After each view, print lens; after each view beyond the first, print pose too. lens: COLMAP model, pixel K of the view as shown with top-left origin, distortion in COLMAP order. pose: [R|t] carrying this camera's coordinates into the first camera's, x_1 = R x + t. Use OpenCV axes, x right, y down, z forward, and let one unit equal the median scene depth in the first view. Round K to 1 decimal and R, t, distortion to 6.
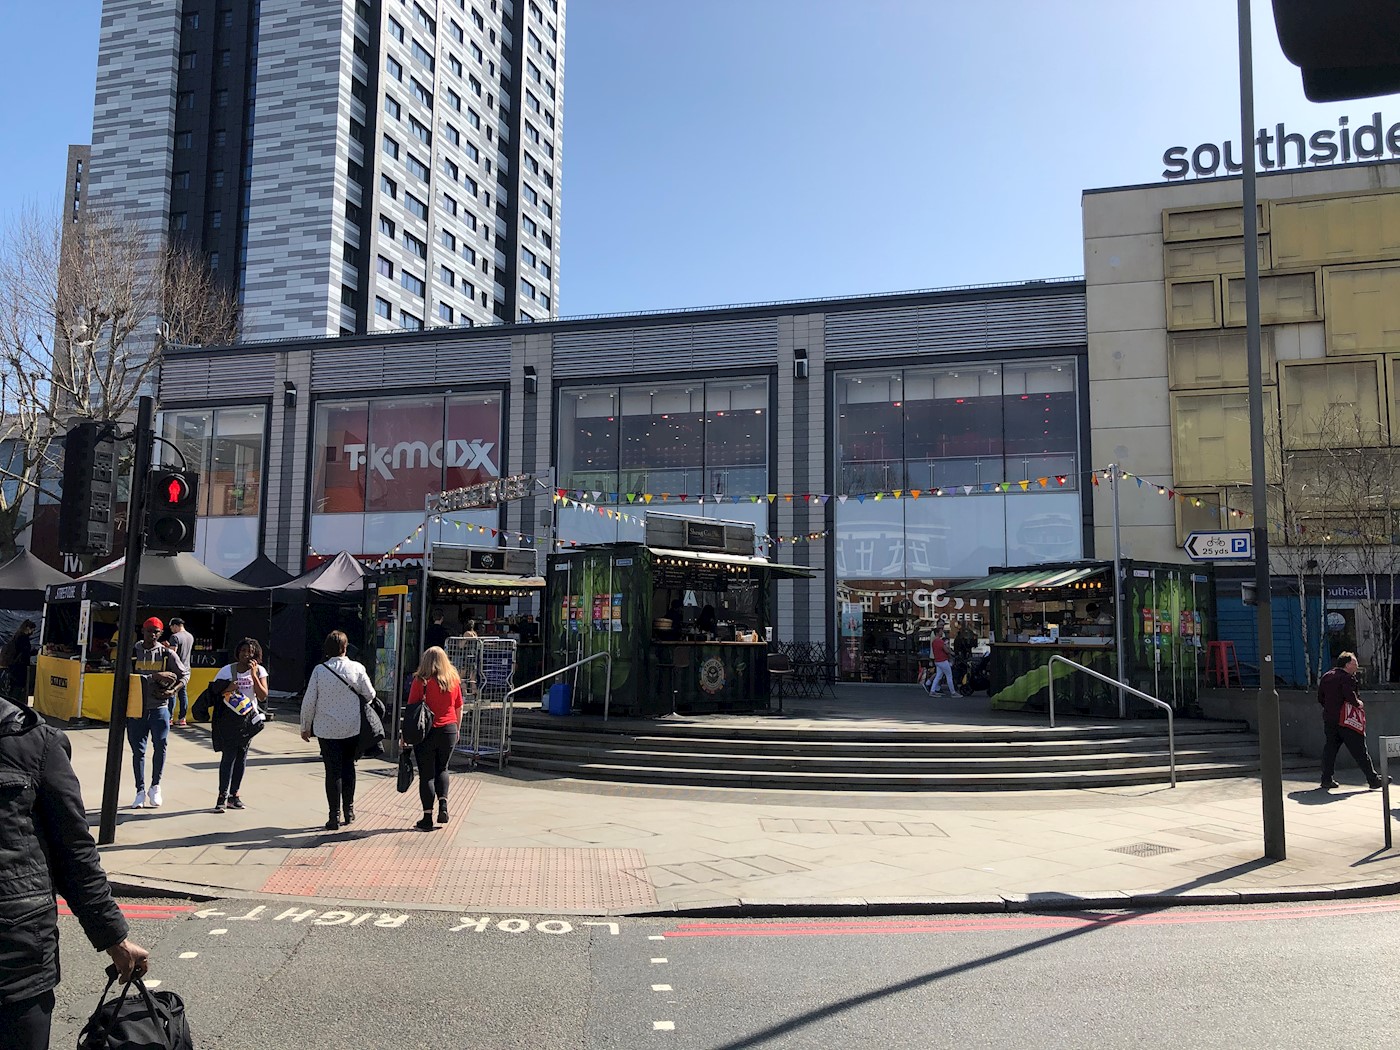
lens RADIAL K [[1135.7, 0, 700.0], [0, 1135.7, 525.0], [0, 0, 1]] dist [0.141006, -0.003962]
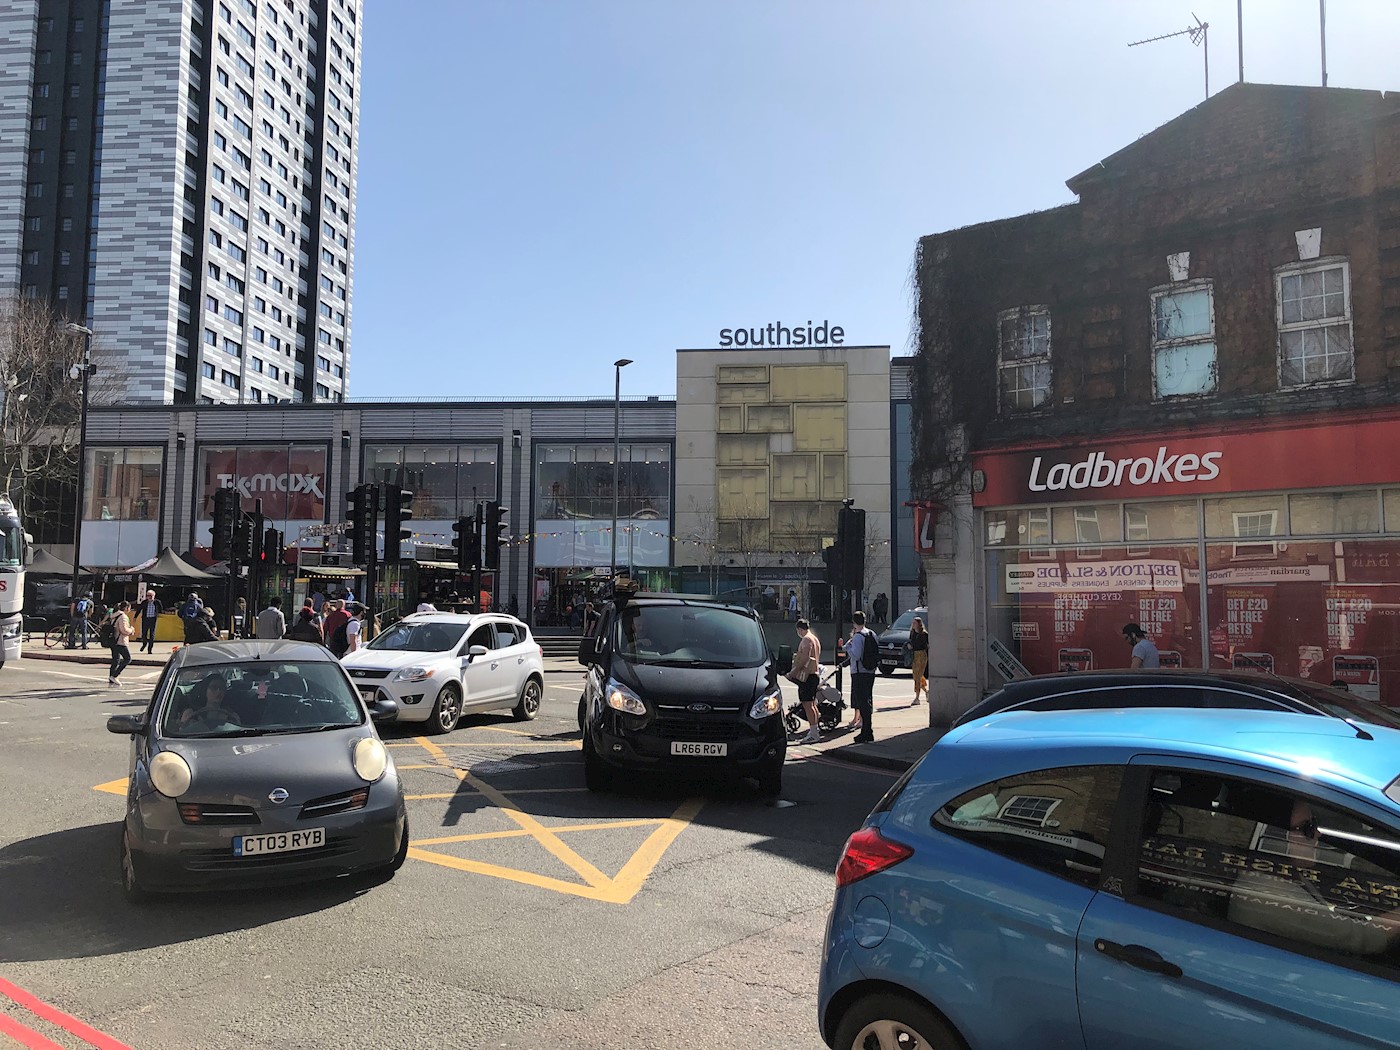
lens RADIAL K [[1081.4, 0, 700.0], [0, 1081.4, 525.0], [0, 0, 1]] dist [0.004165, 0.074666]
pose [[0.980061, 0.016274, 0.198029, 0.039528], [-0.022403, 0.999336, 0.028748, -0.065374], [-0.197429, -0.032611, 0.979775, -0.610699]]
